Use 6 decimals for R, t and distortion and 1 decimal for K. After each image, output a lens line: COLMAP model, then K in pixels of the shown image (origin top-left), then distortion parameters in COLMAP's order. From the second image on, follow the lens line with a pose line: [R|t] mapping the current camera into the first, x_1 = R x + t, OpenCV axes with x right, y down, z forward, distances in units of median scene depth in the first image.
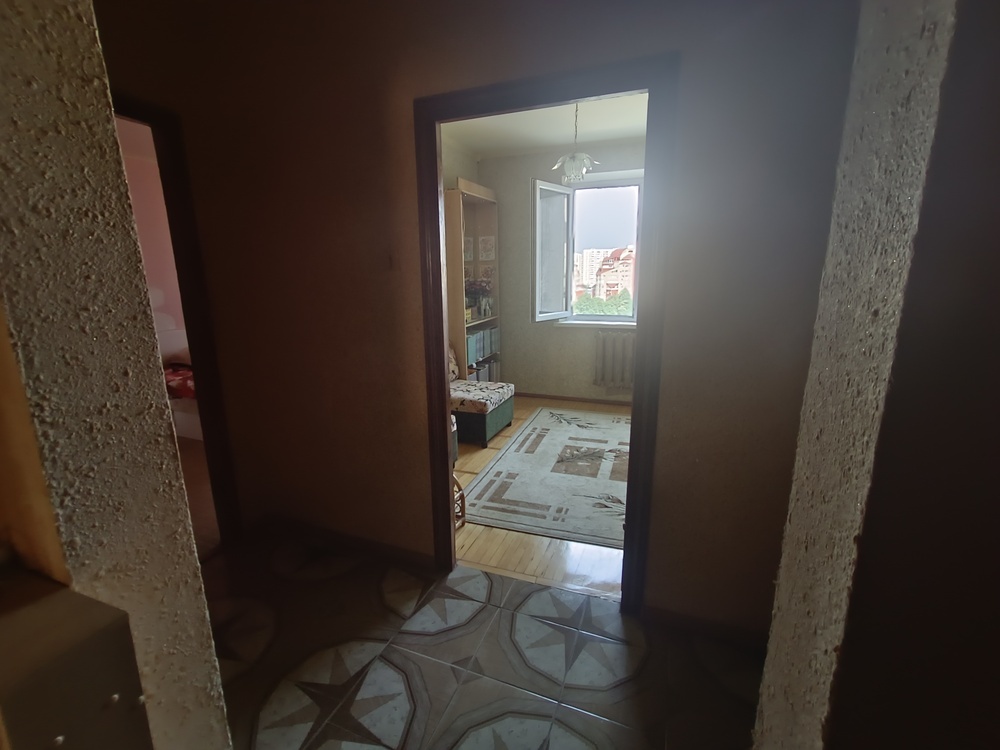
lens RADIAL K [[460.1, 0, 497.8], [0, 460.1, 374.0], [0, 0, 1]] dist [-0.004423, -0.000006]
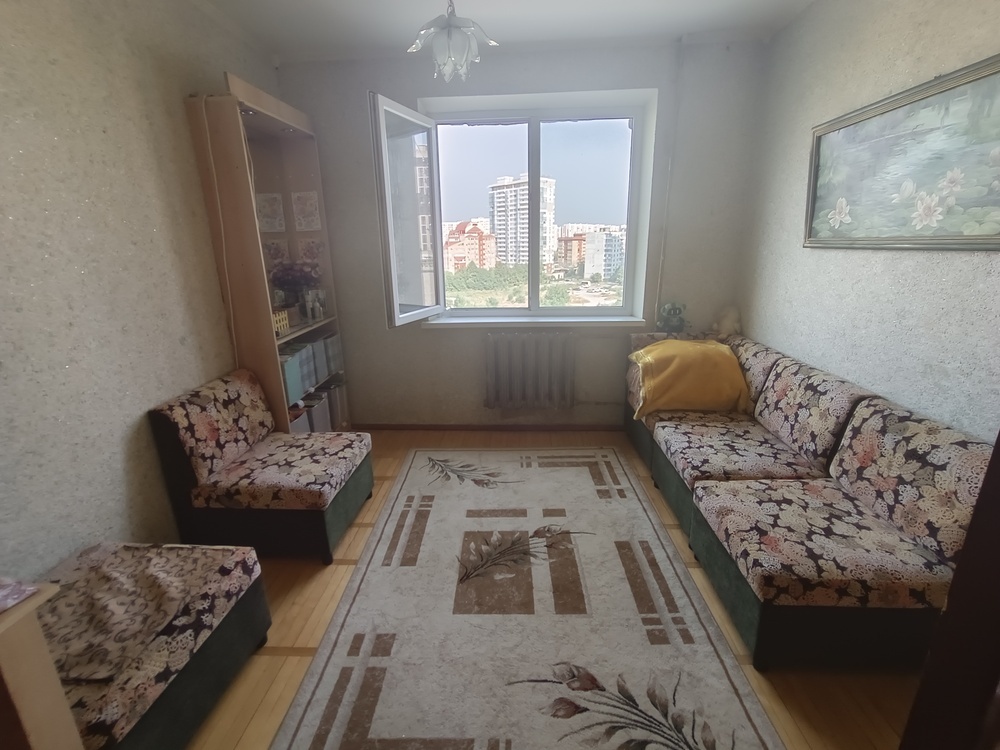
lens RADIAL K [[460.1, 0, 491.5], [0, 460.1, 373.9], [0, 0, 1]] dist [-0.004423, -0.000006]
pose [[0.953047, -0.089943, 0.289157, 0.018805], [0.074194, 0.995123, 0.064997, -0.084927], [-0.293592, -0.040492, 0.955073, 0.364286]]
